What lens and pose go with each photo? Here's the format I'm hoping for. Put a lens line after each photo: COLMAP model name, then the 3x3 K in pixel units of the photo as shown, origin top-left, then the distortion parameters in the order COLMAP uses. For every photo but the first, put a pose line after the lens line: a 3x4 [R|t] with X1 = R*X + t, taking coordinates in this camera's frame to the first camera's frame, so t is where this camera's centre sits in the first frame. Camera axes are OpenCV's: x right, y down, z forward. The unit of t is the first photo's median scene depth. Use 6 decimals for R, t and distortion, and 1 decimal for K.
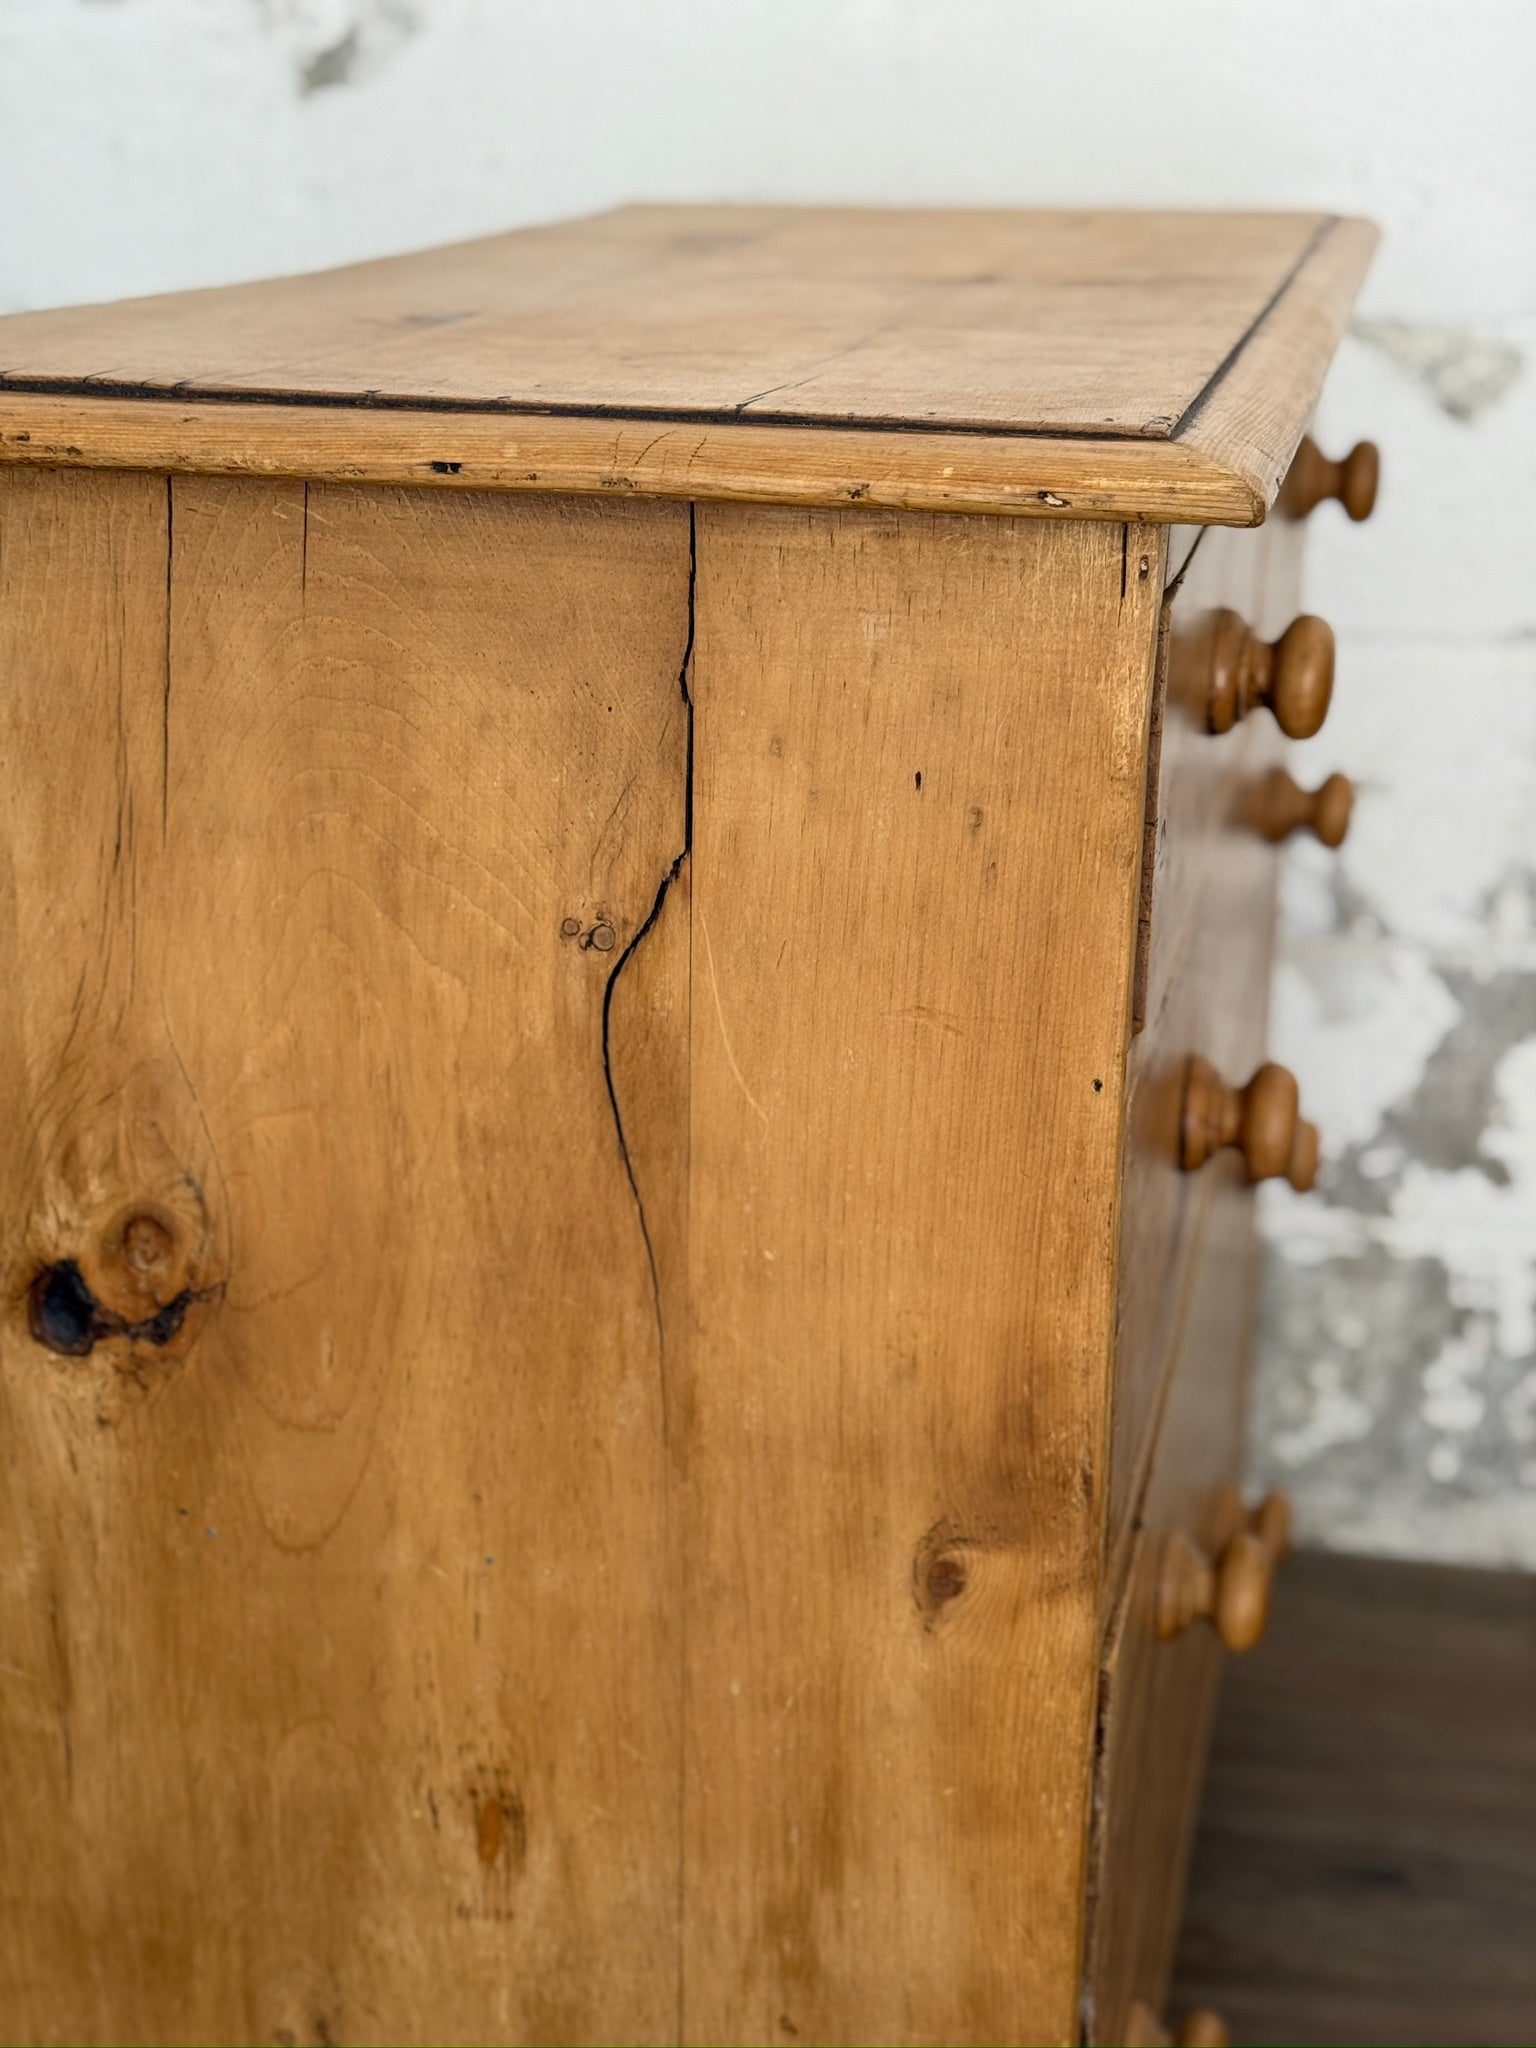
lens RADIAL K [[2874.2, 0, 769.2], [0, 2874.2, 1017.5], [0, 0, 1]] dist [0.218758, -0.541305]
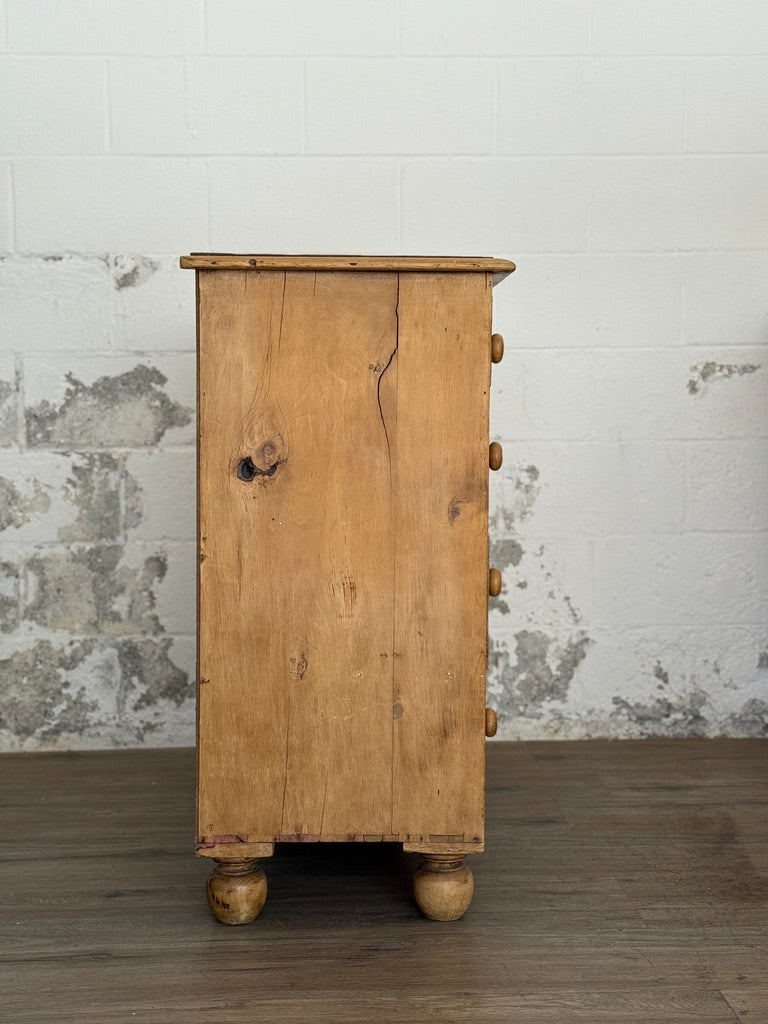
lens RADIAL K [[1437.1, 0, 384.6], [0, 1437.1, 508.8], [0, 0, 1]] dist [0.218758, -0.541305]
pose [[0.967350, -0.020998, 0.252574, -0.585306], [0.085637, 0.965030, -0.247758, 0.702485], [-0.238539, 0.261299, 0.935319, -1.026934]]
